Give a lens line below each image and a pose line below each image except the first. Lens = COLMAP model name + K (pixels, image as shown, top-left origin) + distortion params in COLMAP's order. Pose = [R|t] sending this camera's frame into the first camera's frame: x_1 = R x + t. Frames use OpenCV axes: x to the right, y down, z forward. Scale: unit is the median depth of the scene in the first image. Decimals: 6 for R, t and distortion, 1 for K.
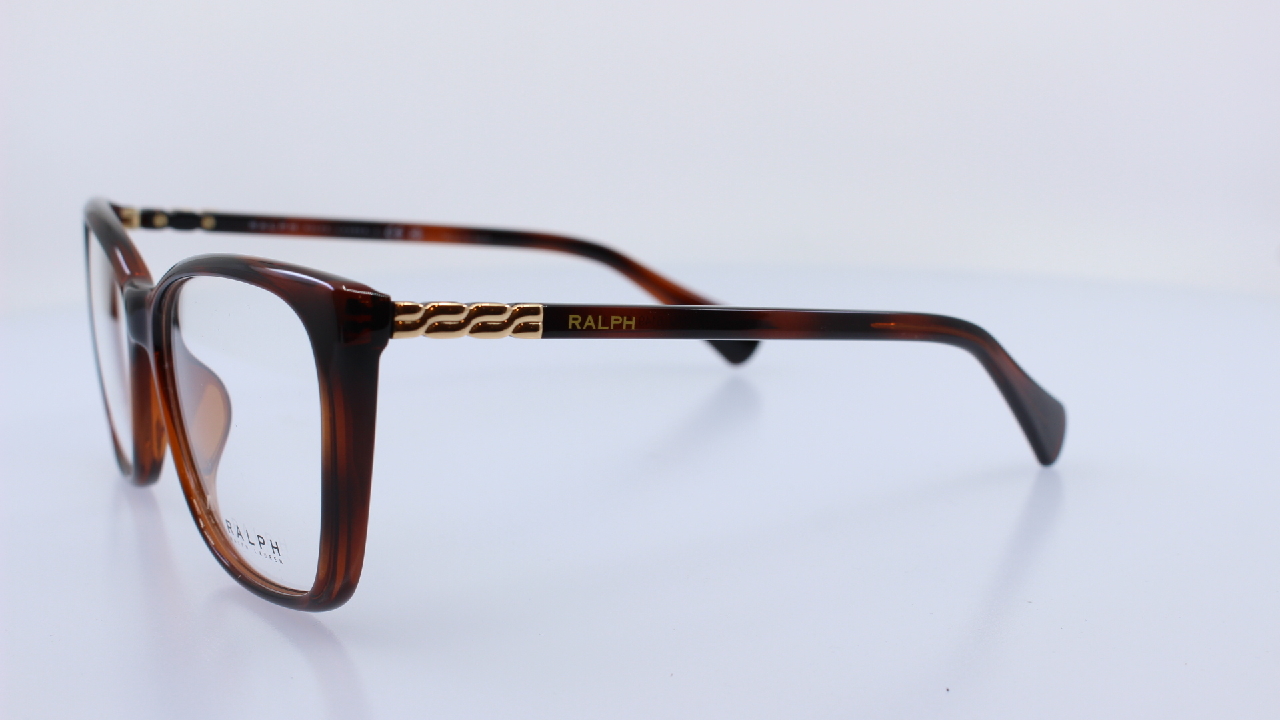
lens RADIAL K [[1114.5, 0, 640.0], [0, 1114.5, 360.0], [0, 0, 1]] dist [-0.071971, -0.000474]
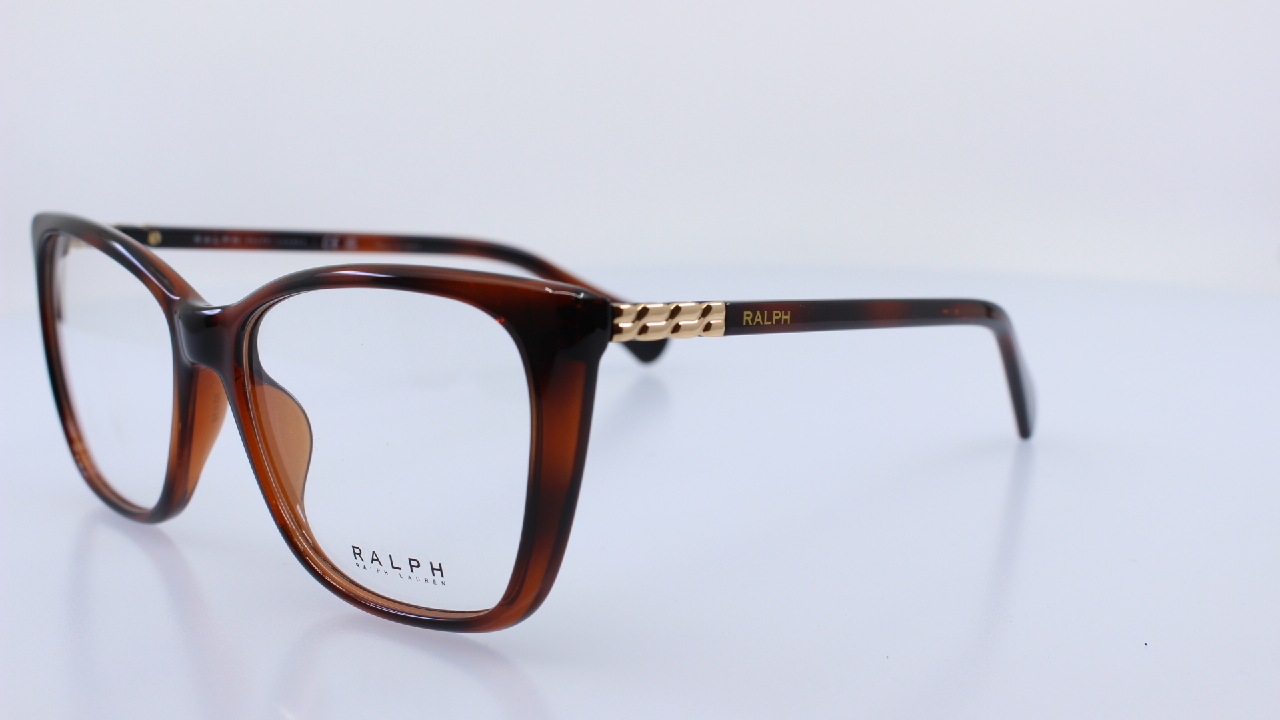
lens RADIAL K [[1114.5, 0, 640.0], [0, 1114.5, 360.0], [0, 0, 1]] dist [-0.071971, -0.000474]
pose [[0.977510, -0.052913, 0.204144, -0.341314], [0.053687, 0.998556, 0.001748, -0.002943], [-0.203942, 0.009251, 0.978939, 0.023743]]
